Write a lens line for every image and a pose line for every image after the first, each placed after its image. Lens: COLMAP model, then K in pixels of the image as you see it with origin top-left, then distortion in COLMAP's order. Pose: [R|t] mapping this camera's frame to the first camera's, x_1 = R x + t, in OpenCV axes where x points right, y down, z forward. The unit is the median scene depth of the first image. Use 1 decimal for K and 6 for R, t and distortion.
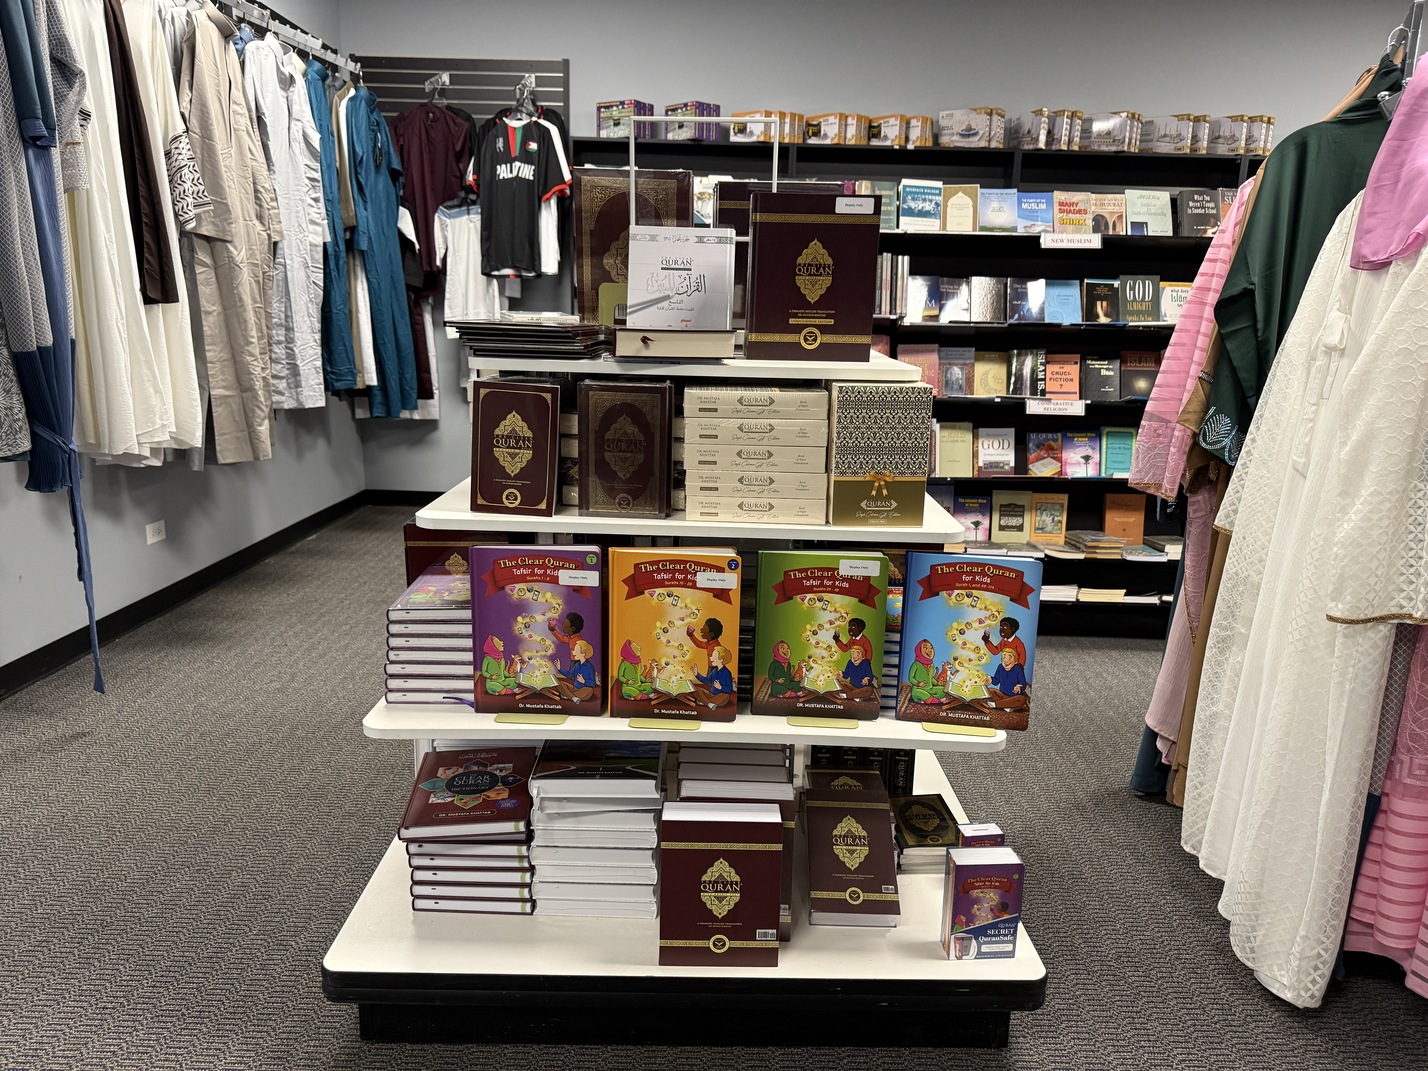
lens RADIAL K [[1015.7, 0, 720.8], [0, 1015.7, 547.0], [0, 0, 1]] dist [0.018640, -0.023846]
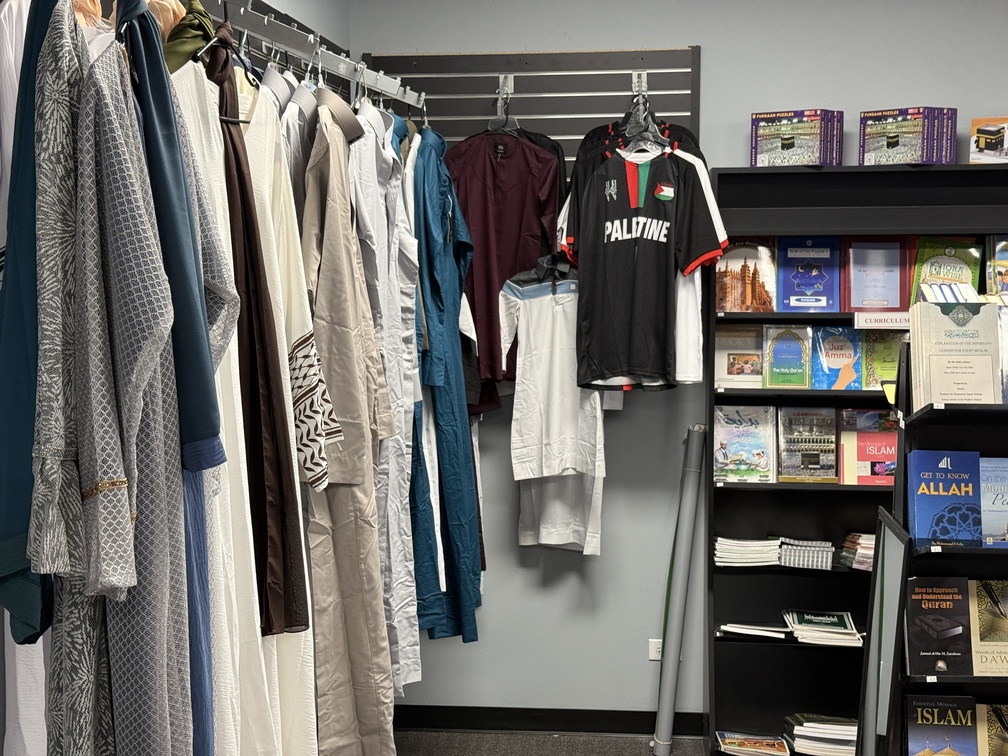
lens RADIAL K [[1408.7, 0, 495.6], [0, 1408.7, 387.9], [0, 0, 1]] dist [0.110766, 0.000000]
pose [[0.996195, -0.022864, -0.084101, -0.289176], [0.012799, 0.992893, -0.118320, -0.223110], [0.086208, 0.116793, 0.989408, 0.175394]]
